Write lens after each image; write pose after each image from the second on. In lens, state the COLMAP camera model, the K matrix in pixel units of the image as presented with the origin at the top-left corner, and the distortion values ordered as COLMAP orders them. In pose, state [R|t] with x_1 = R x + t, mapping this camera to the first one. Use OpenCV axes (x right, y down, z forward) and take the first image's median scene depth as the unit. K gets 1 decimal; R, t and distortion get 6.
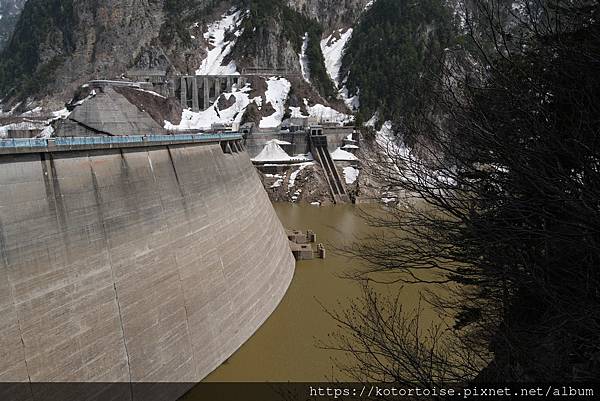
lens RADIAL K [[430.9, 0, 300.0], [0, 430.9, 200.5], [0, 0, 1]] dist [-0.005050, -0.004286]
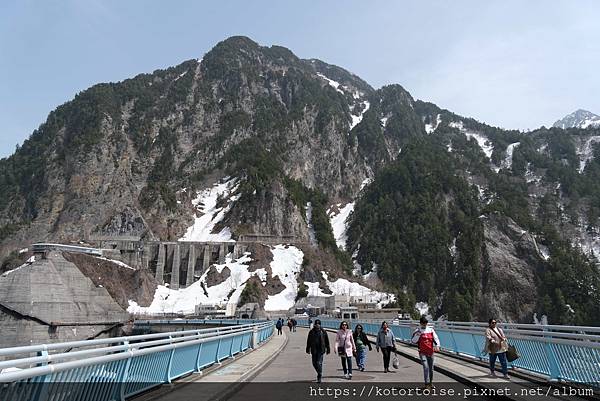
lens RADIAL K [[430.9, 0, 300.0], [0, 430.9, 200.5], [0, 0, 1]] dist [-0.005050, -0.004286]
pose [[0.998192, 0.014055, 0.058438, -0.072399], [0.011172, 0.911943, -0.410166, -0.039243], [-0.059057, 0.410077, 0.910137, 0.253043]]
